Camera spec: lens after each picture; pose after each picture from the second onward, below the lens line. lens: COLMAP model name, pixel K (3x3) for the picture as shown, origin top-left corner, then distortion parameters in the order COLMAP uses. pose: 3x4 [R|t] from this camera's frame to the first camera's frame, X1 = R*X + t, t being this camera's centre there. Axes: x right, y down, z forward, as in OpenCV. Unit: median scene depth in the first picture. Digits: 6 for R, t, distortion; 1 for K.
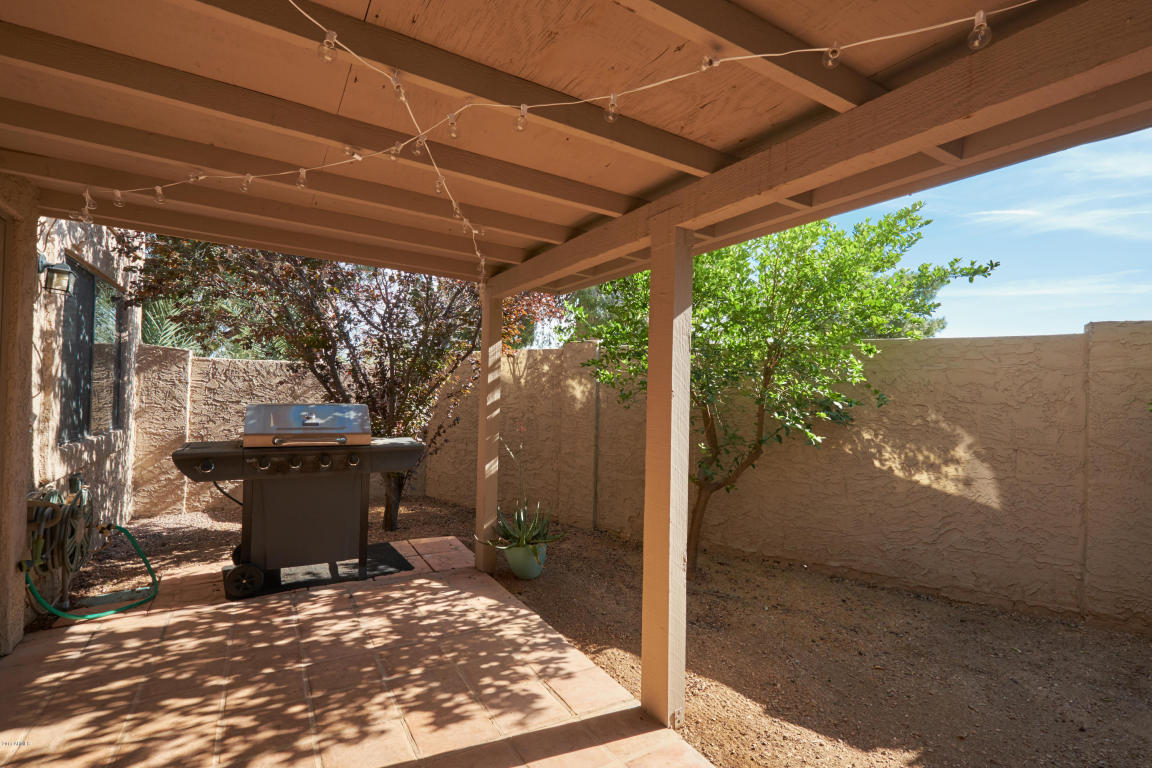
lens RADIAL K [[535.4, 0, 577.1], [0, 535.4, 385.9], [0, 0, 1]] dist [0.005801, -0.000414]
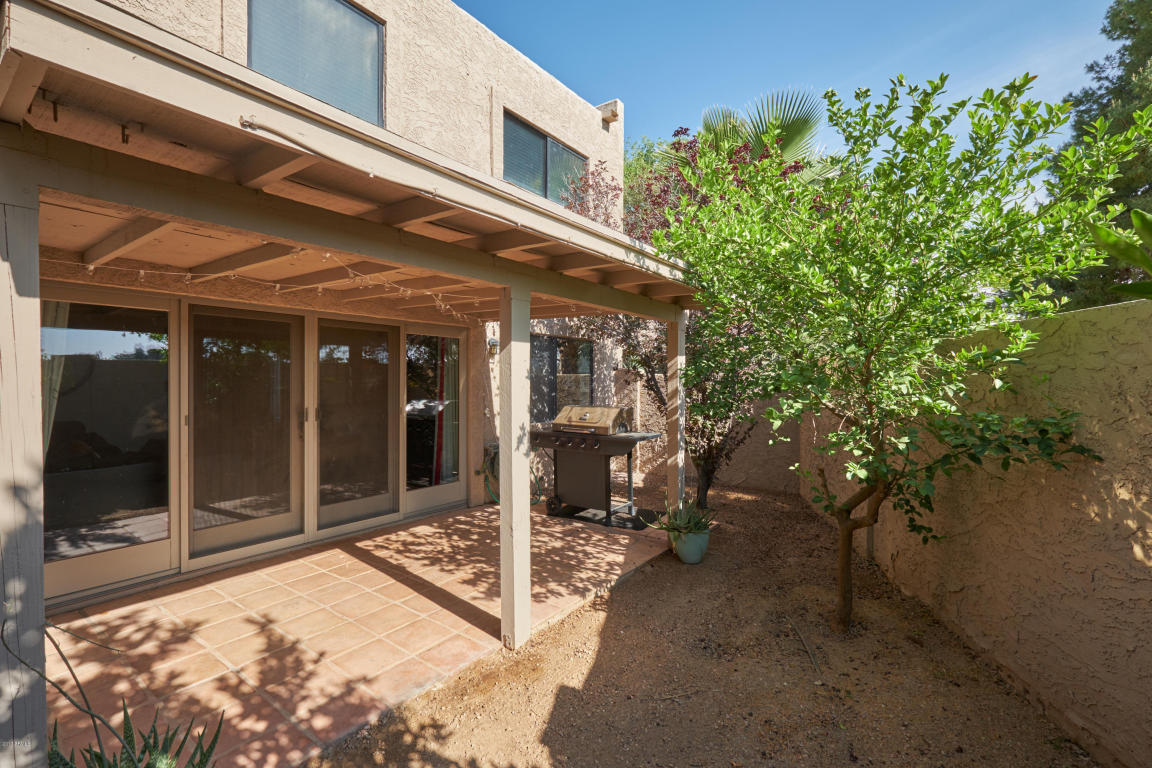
lens RADIAL K [[499.5, 0, 580.3], [0, 499.5, 382.8], [0, 0, 1]] dist [-0.001658, -0.000093]
pose [[0.401593, -0.022758, -0.915536, 1.003121], [0.018064, 0.999694, -0.016926, -0.015616], [0.915640, -0.009741, 0.401881, 0.450968]]
